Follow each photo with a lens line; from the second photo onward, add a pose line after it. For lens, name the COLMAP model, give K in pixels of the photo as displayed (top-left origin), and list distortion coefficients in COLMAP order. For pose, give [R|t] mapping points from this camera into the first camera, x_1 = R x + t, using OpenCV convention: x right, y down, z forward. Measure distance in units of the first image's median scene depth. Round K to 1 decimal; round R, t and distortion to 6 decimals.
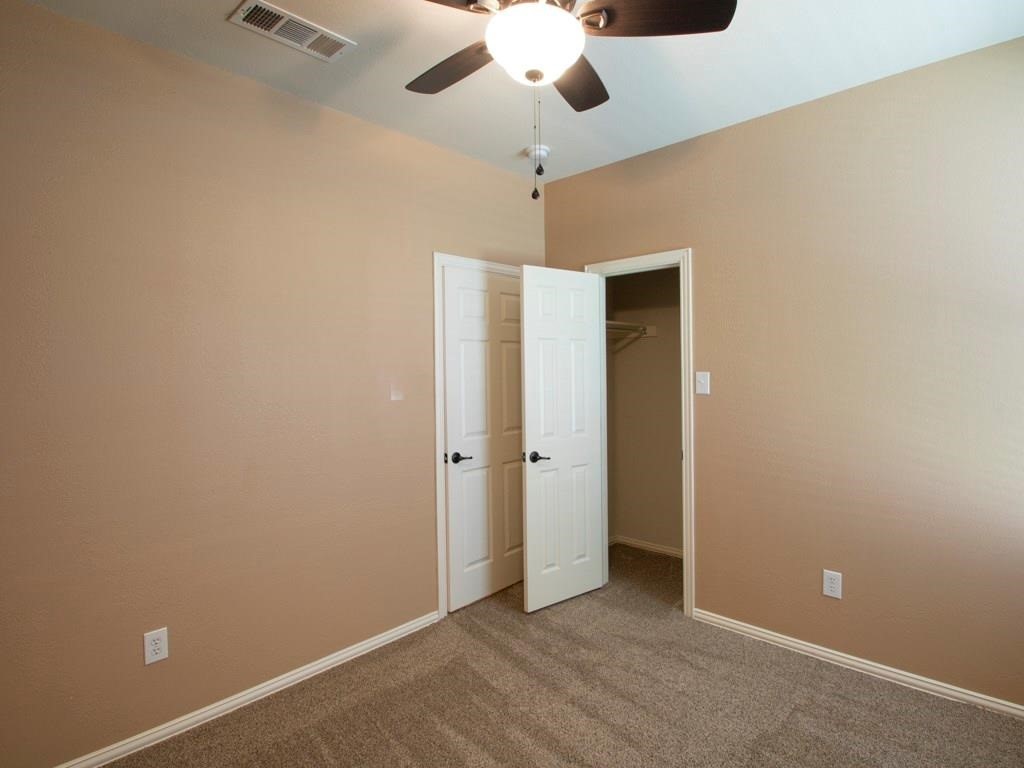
lens RADIAL K [[543.8, 0, 526.5], [0, 543.8, 373.8], [0, 0, 1]] dist [0.007218, -0.014098]
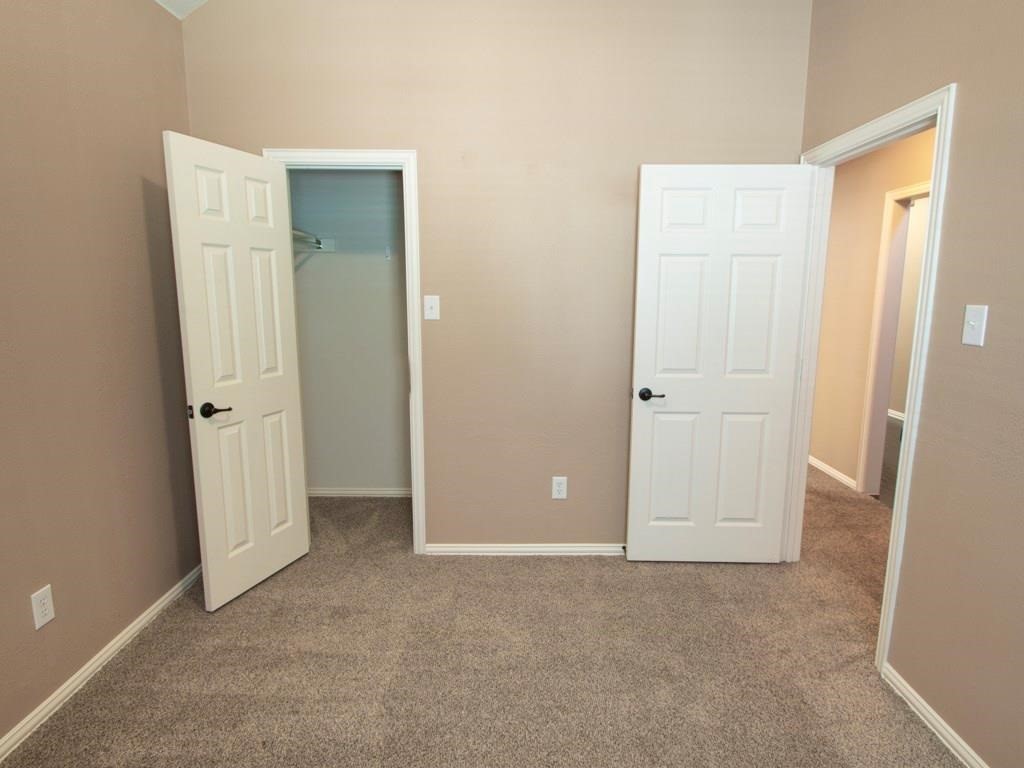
lens RADIAL K [[543.8, 0, 526.5], [0, 543.8, 373.8], [0, 0, 1]] dist [0.007218, -0.014098]
pose [[0.748729, -0.079174, 0.658131, -0.144268], [-0.001086, 0.992694, 0.120658, 0.014913], [-0.662875, -0.091054, 0.743172, 0.171385]]
